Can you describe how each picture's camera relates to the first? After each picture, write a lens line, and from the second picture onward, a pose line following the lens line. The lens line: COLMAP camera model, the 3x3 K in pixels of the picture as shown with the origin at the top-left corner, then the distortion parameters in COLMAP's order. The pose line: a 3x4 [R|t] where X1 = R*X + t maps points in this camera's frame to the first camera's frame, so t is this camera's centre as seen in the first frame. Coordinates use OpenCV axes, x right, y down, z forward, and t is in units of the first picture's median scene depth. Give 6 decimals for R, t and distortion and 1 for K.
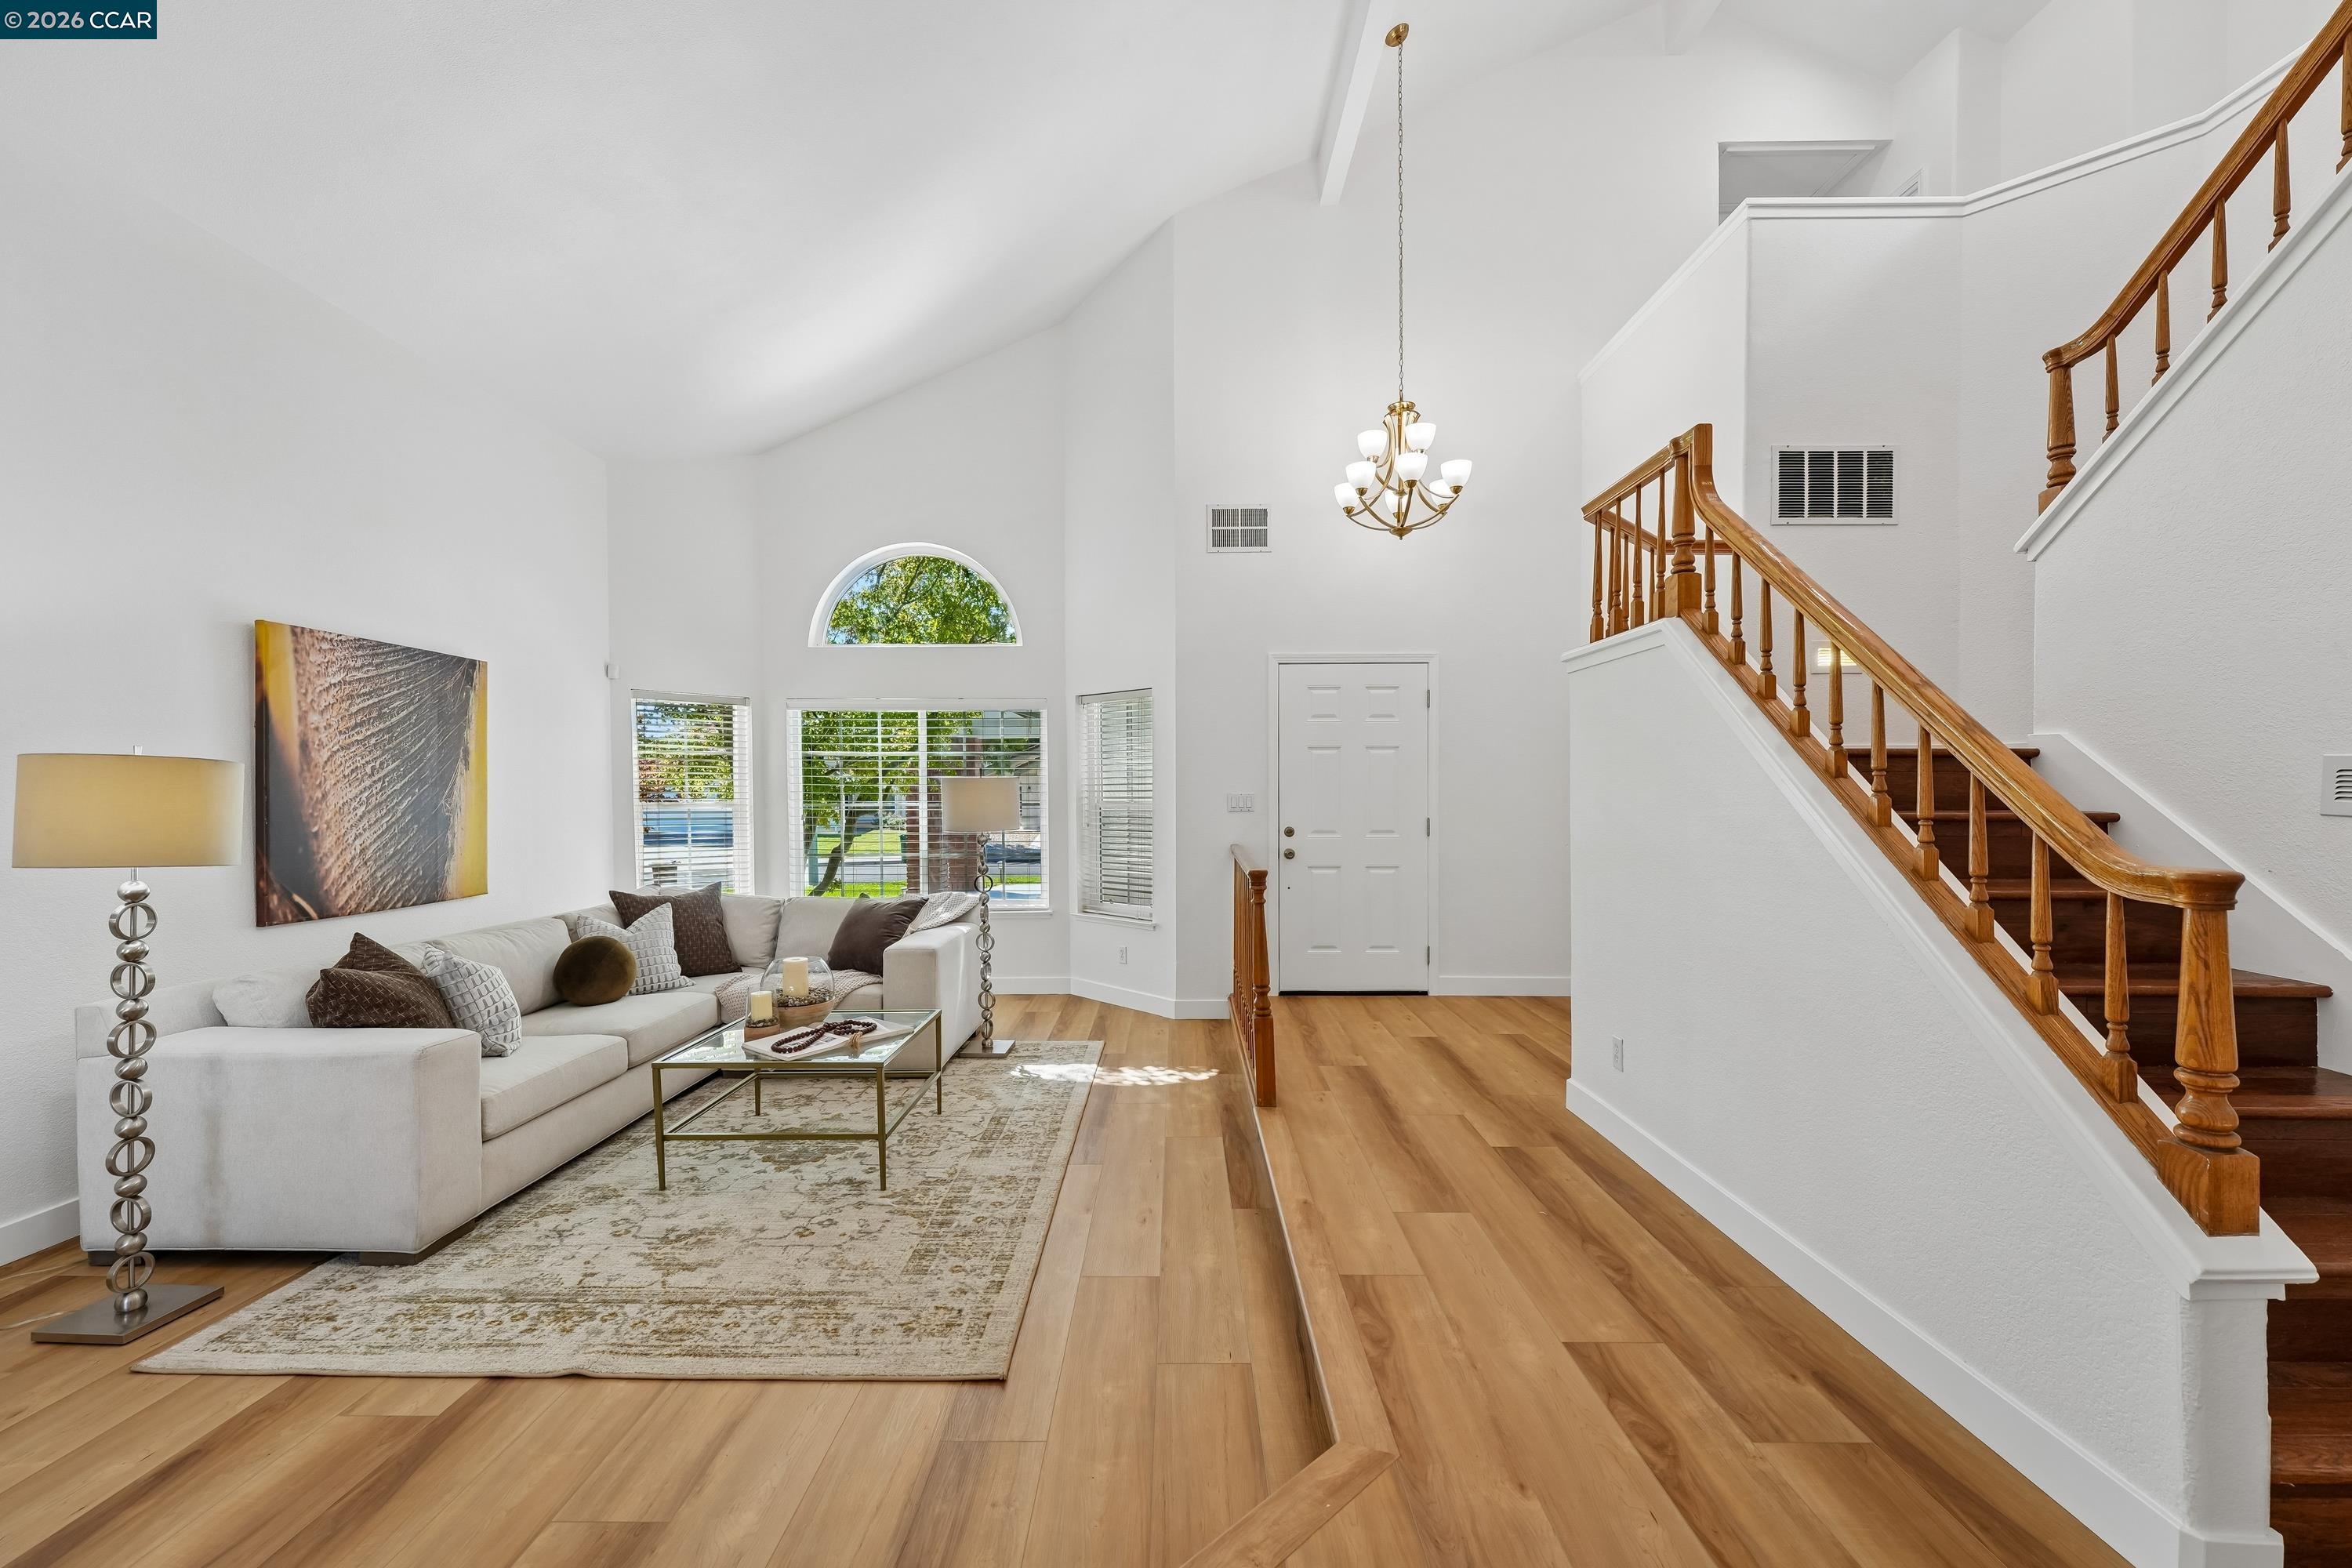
lens RADIAL K [[938.9, 0, 1160.7], [0, 938.9, 808.2], [0, 0, 1]] dist [-0.003205, 0.000972]
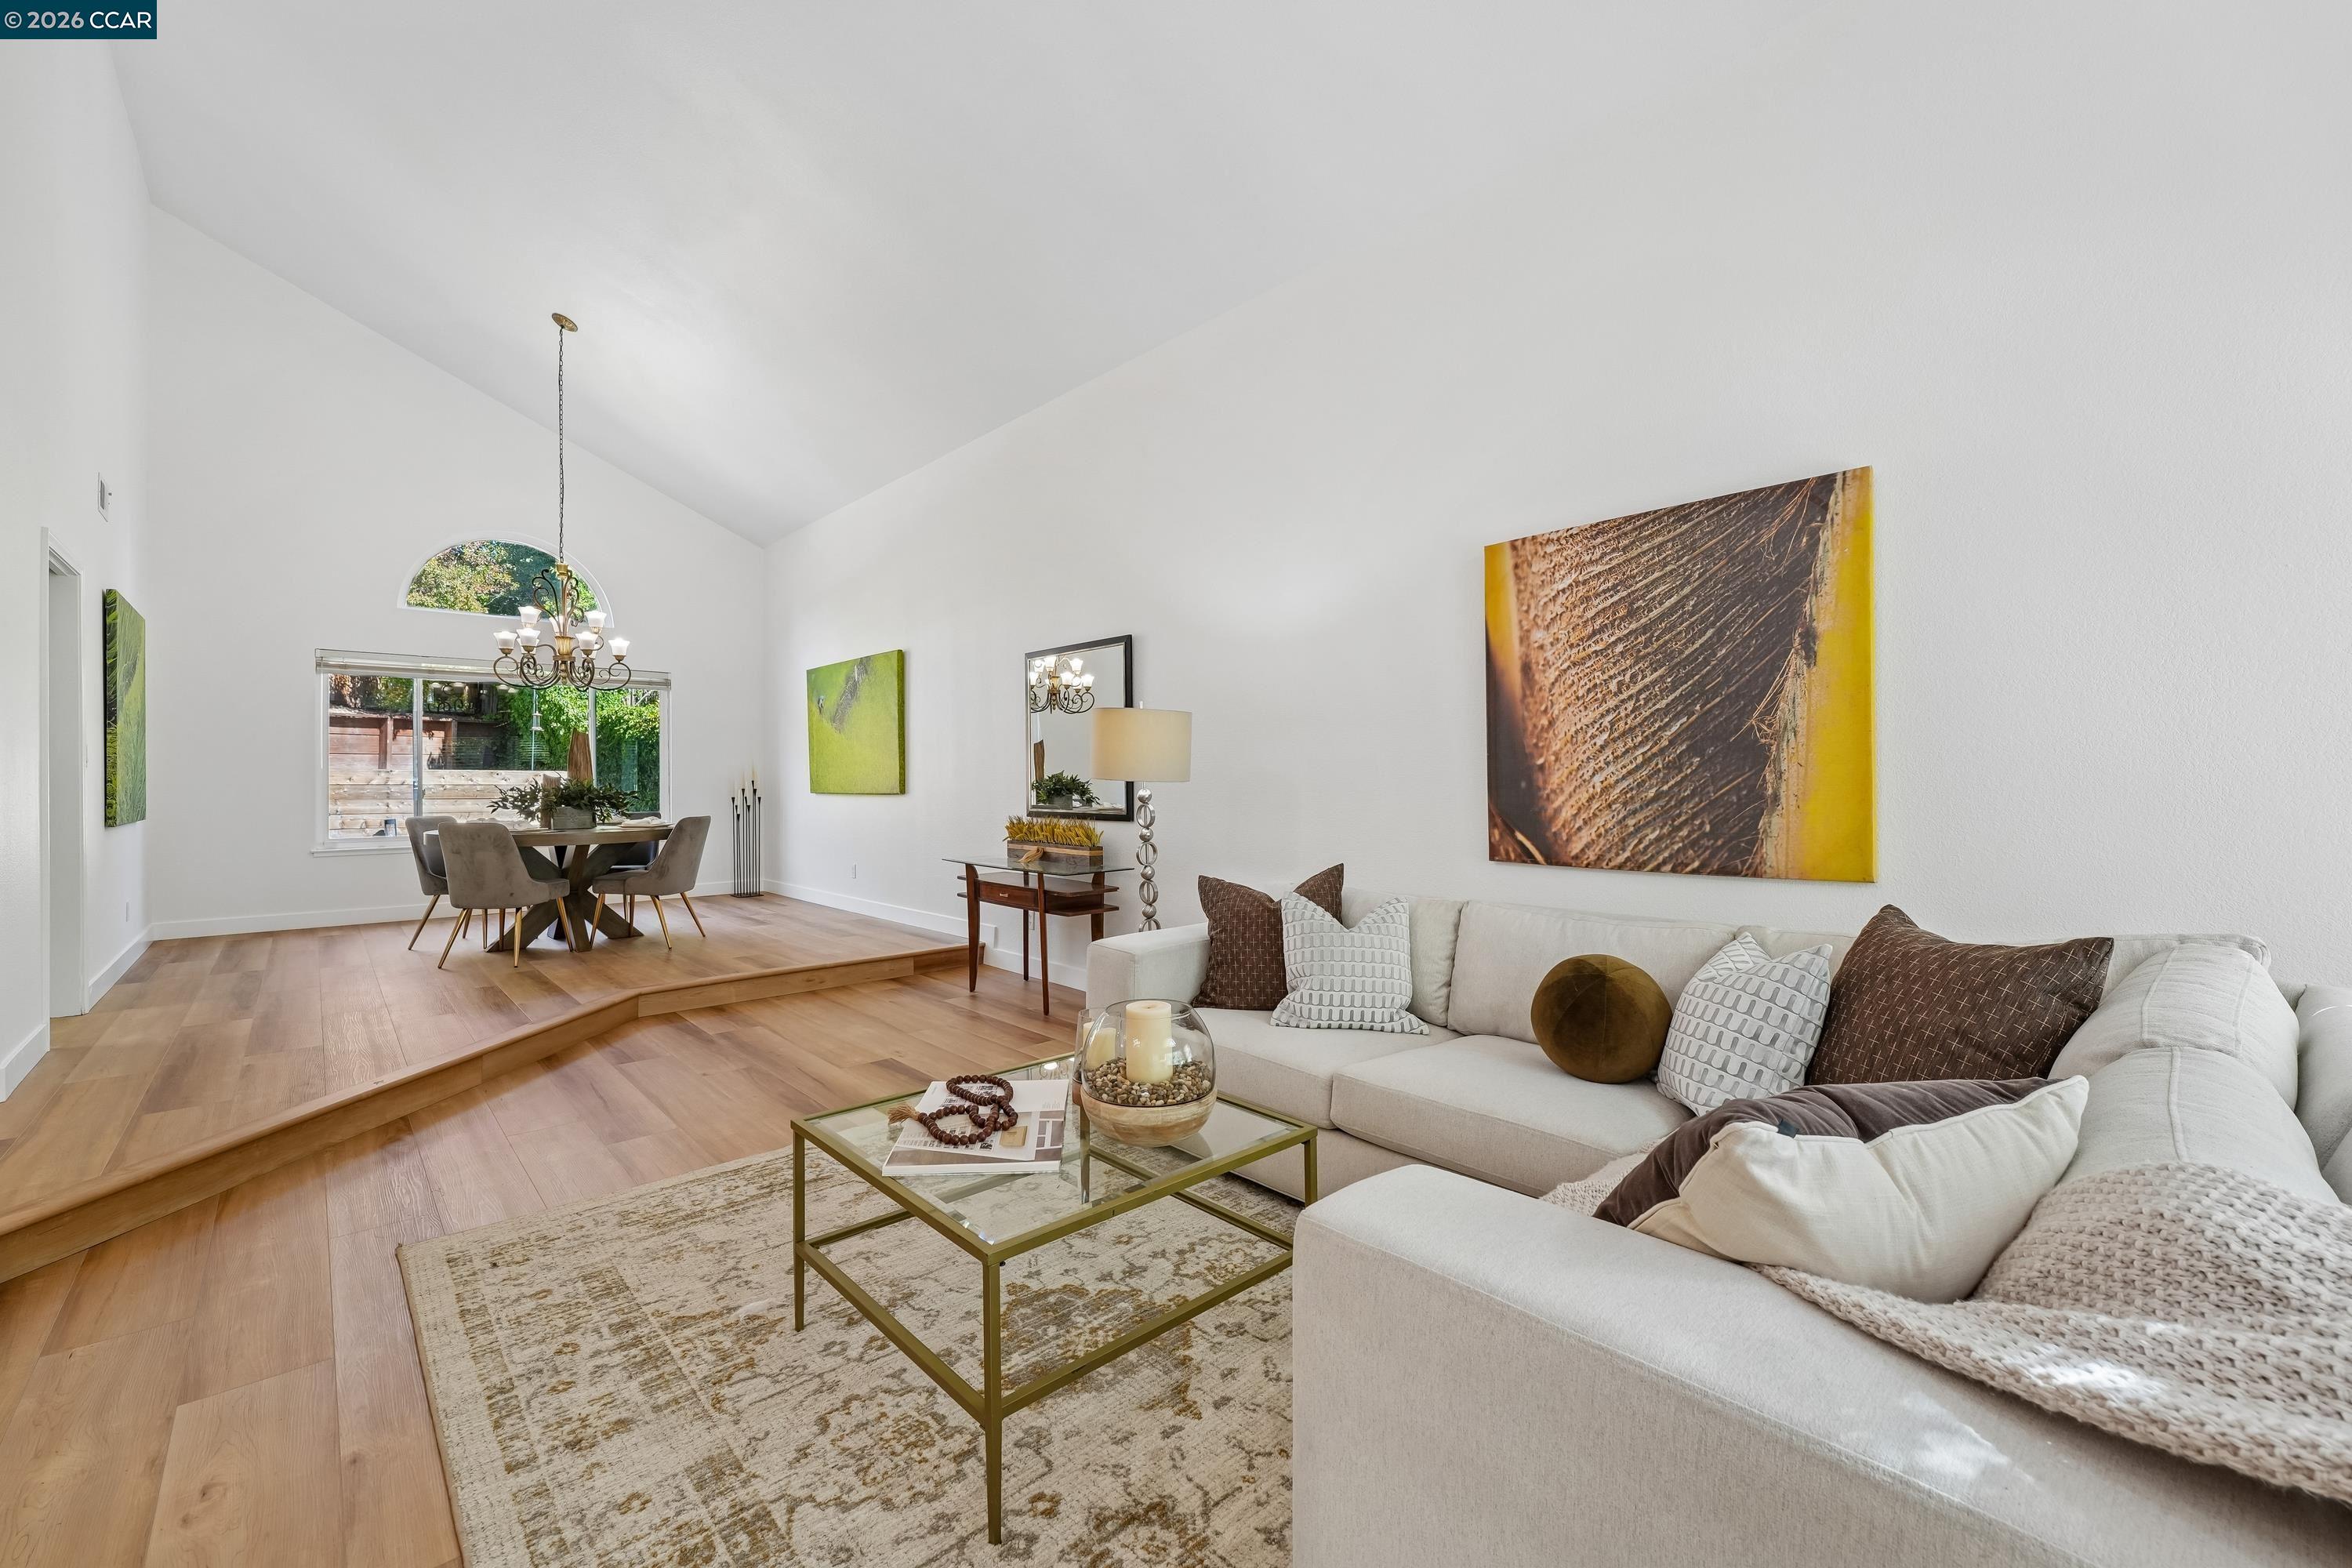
lens RADIAL K [[938.9, 0, 1163.2], [0, 938.9, 777.8], [0, 0, 1]] dist [-0.003205, 0.000972]
pose [[-0.726027, 0.004859, -0.687649, -0.036479], [0.000279, 0.999977, 0.006771, 0.029996], [0.687666, 0.004724, -0.726012, 1.315728]]
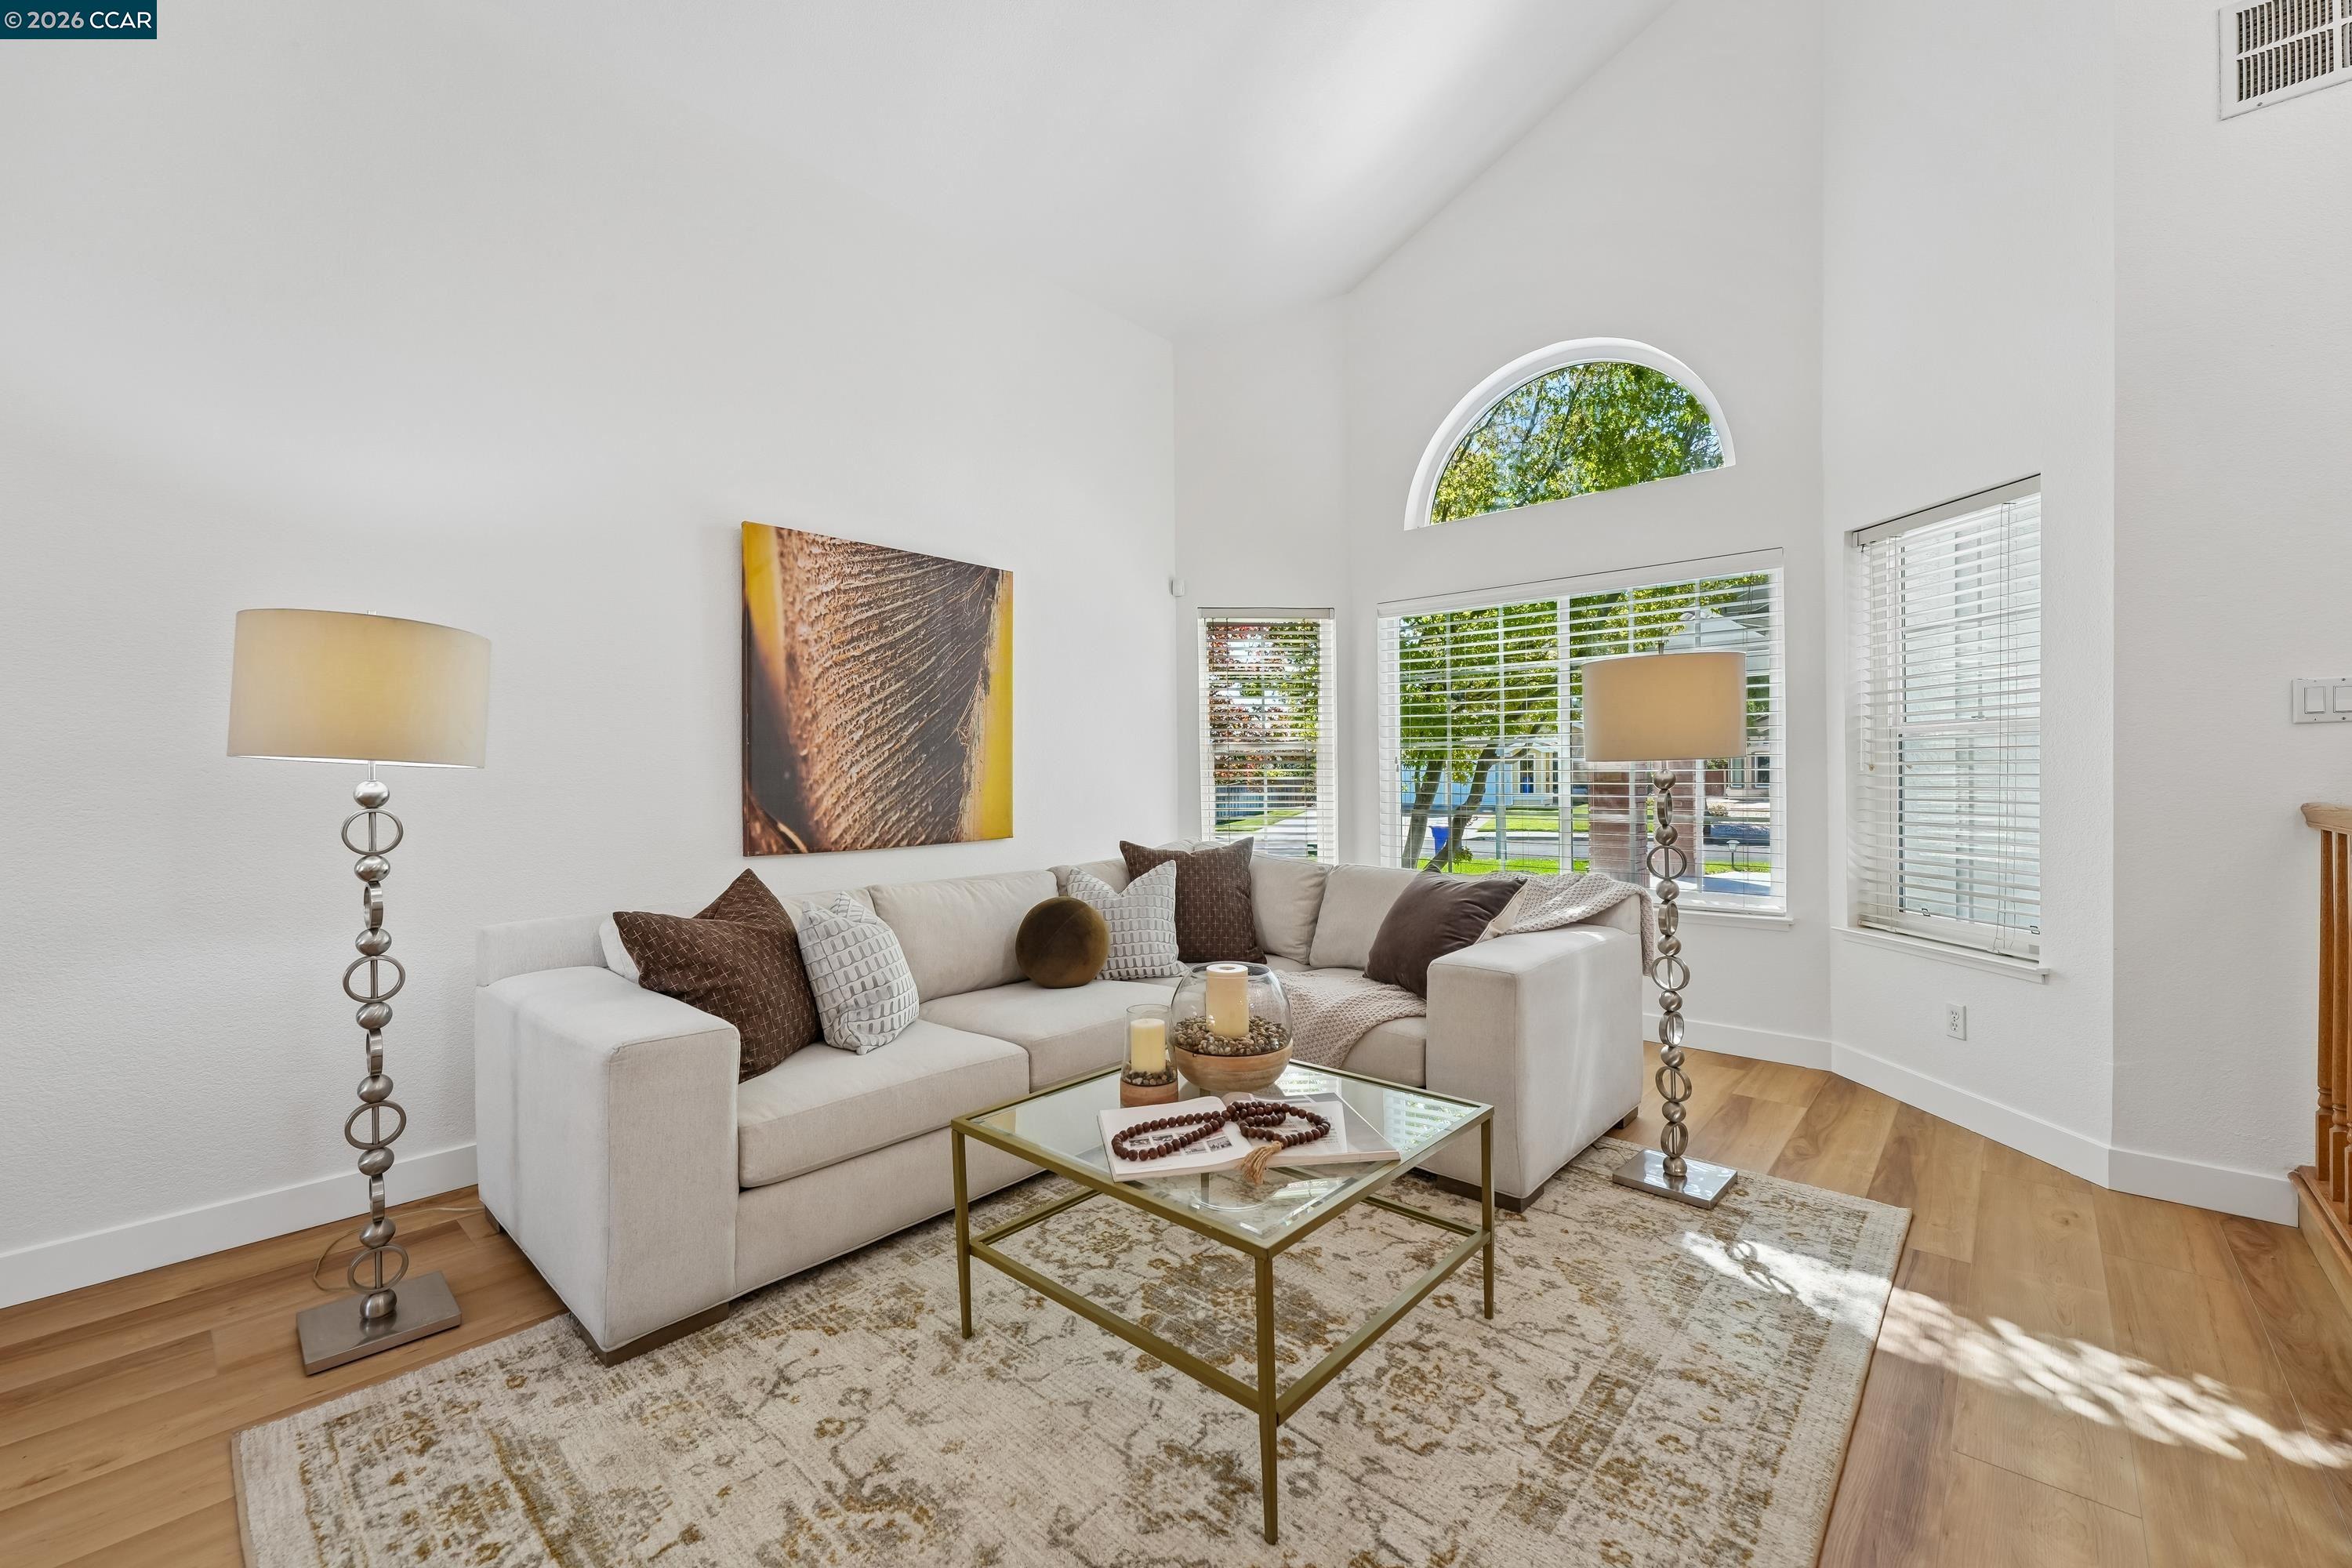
lens RADIAL K [[938.9, 0, 1169.8], [0, 938.9, 780.5], [0, 0, 1]] dist [-0.003205, 0.000972]
pose [[0.749200, 0.002596, -0.662339, -0.036384], [-0.005010, 0.999986, -0.001747, 0.046138], [0.662325, 0.004627, 0.749202, 0.523554]]
